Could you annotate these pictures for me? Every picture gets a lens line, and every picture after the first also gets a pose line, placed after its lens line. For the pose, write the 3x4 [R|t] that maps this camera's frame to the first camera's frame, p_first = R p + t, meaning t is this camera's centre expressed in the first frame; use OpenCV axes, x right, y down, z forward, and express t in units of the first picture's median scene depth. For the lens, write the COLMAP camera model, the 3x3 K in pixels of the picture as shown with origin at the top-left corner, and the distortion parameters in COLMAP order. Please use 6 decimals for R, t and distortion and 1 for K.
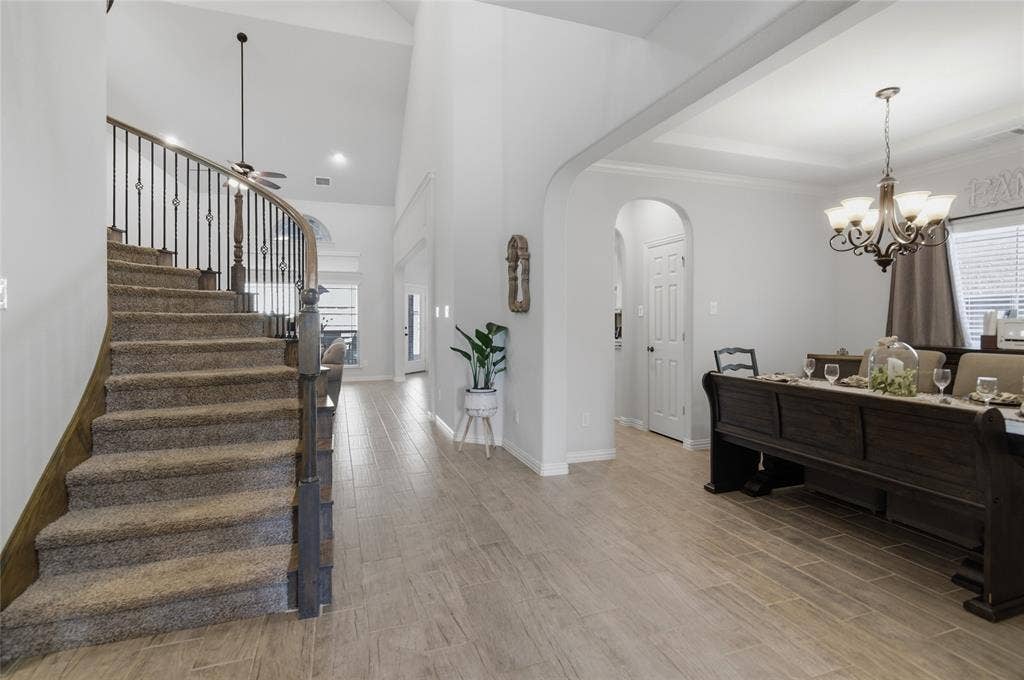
lens RADIAL K [[524.8, 0, 507.8], [0, 524.8, 322.5], [0, 0, 1]] dist [-0.005390, -0.001399]
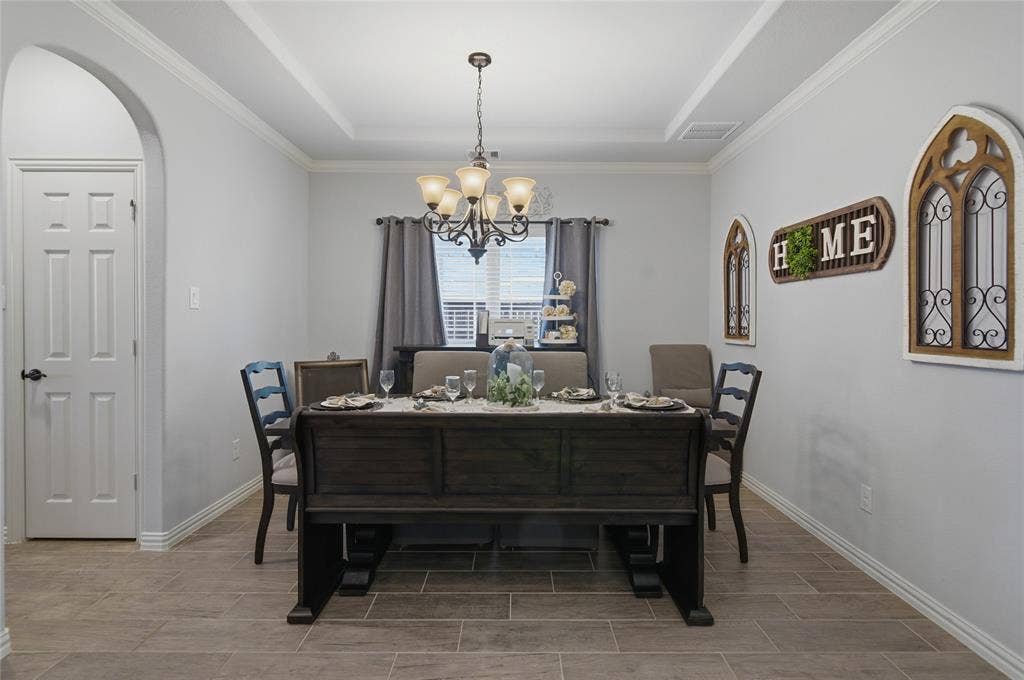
lens RADIAL K [[501.6, 0, 508.6], [0, 501.6, 323.9], [0, 0, 1]] dist [-0.005205, 0.000938]
pose [[0.311350, -0.005097, 0.950282, -0.056607], [-0.002013, 0.999980, 0.006023, -0.002338], [-0.950293, -0.003788, 0.311334, 0.657025]]
